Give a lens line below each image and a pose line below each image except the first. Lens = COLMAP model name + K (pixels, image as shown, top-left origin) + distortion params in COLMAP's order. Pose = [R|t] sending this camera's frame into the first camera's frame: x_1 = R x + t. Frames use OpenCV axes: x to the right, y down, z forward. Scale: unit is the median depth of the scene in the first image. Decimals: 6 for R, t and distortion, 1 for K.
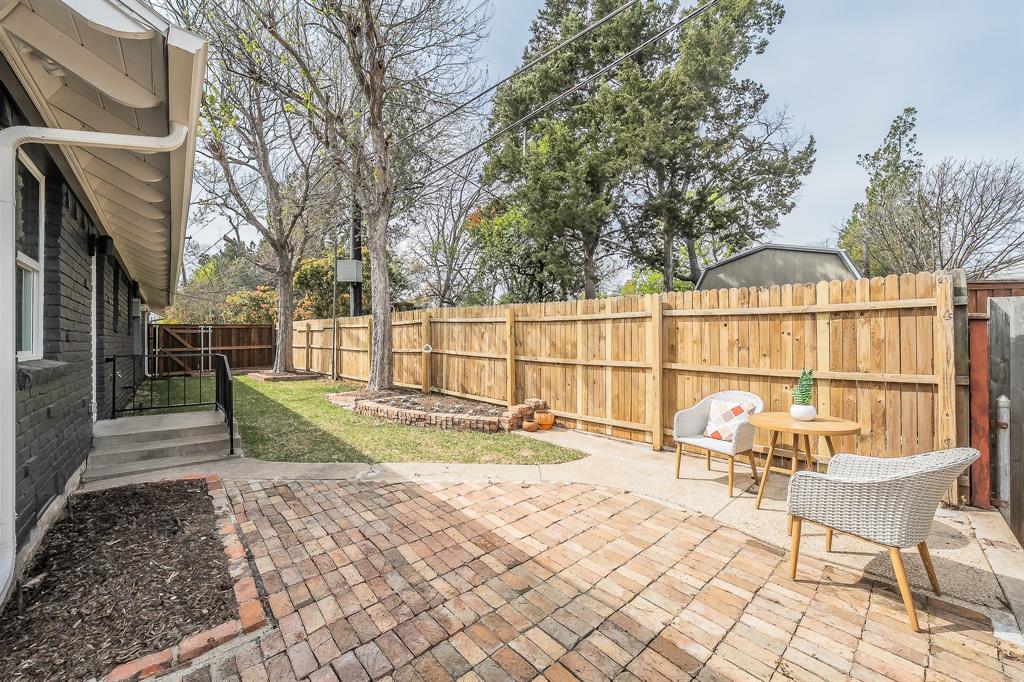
lens RADIAL K [[411.3, 0, 510.0], [0, 411.3, 337.9], [0, 0, 1]] dist [-0.001607, 0.000041]
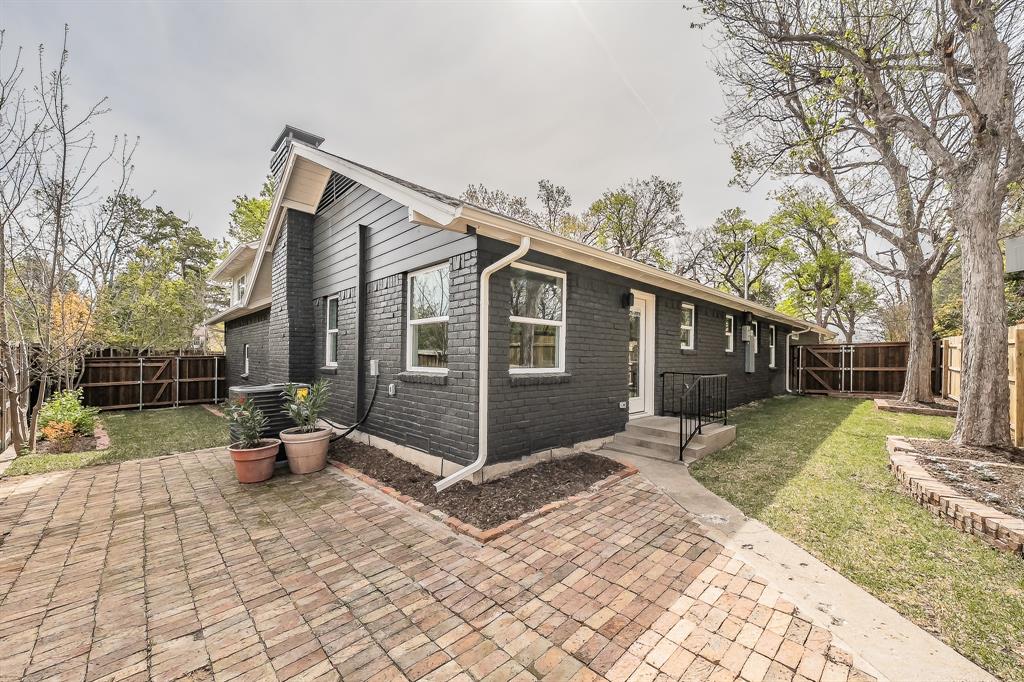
lens RADIAL K [[373.6, 0, 486.4], [0, 373.6, 357.7], [0, 0, 1]] dist [0.003839, 0.000189]
pose [[0.038677, 0.005423, -0.999237, 0.461119], [0.000106, 0.999985, 0.005431, -0.022132], [0.999252, -0.000316, 0.038676, 0.501078]]
